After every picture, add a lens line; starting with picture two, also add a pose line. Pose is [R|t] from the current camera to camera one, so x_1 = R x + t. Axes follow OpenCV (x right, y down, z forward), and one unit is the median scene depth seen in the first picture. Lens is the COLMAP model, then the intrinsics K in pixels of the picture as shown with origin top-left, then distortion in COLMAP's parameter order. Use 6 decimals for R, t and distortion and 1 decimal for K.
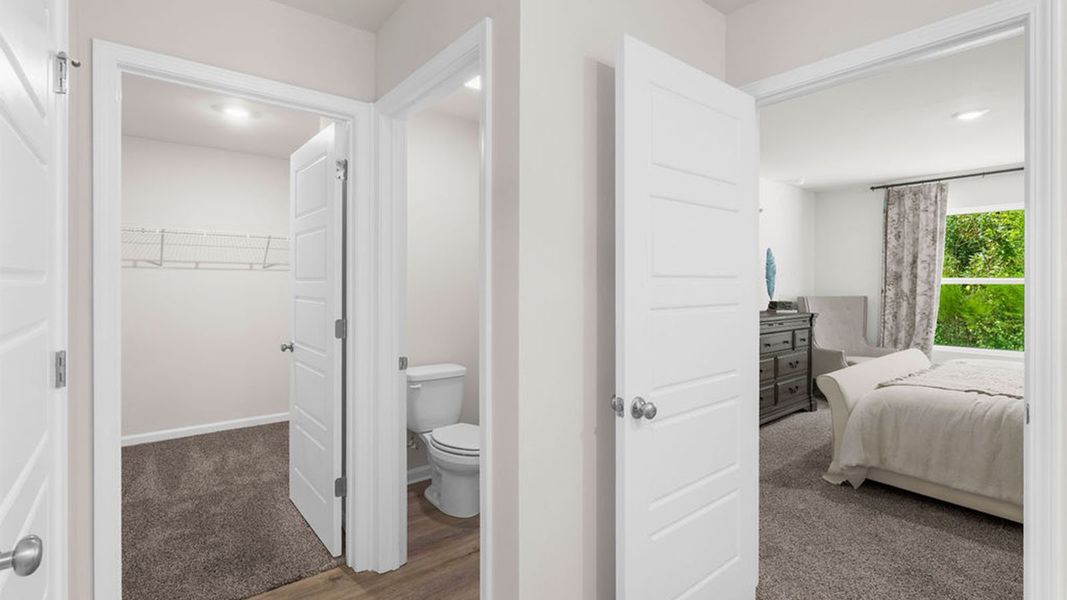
lens RADIAL K [[499.4, 0, 527.4], [0, 499.4, 289.4], [0, 0, 1]] dist [0.001986, 0.000700]
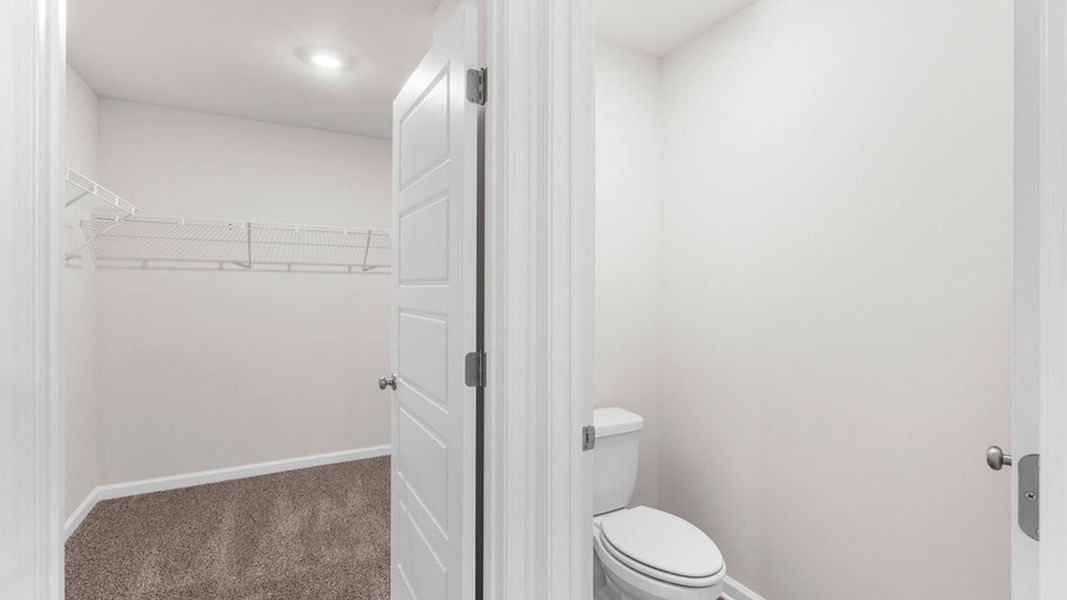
lens RADIAL K [[508.1, 0, 532.9], [0, 508.1, 300.9], [0, 0, 1]] dist [0.001316, 0.000414]
pose [[0.984261, 0.004645, -0.176658, -0.168411], [-0.002826, 0.999940, 0.010547, -0.003186], [0.176696, -0.009881, 0.984216, 0.363570]]
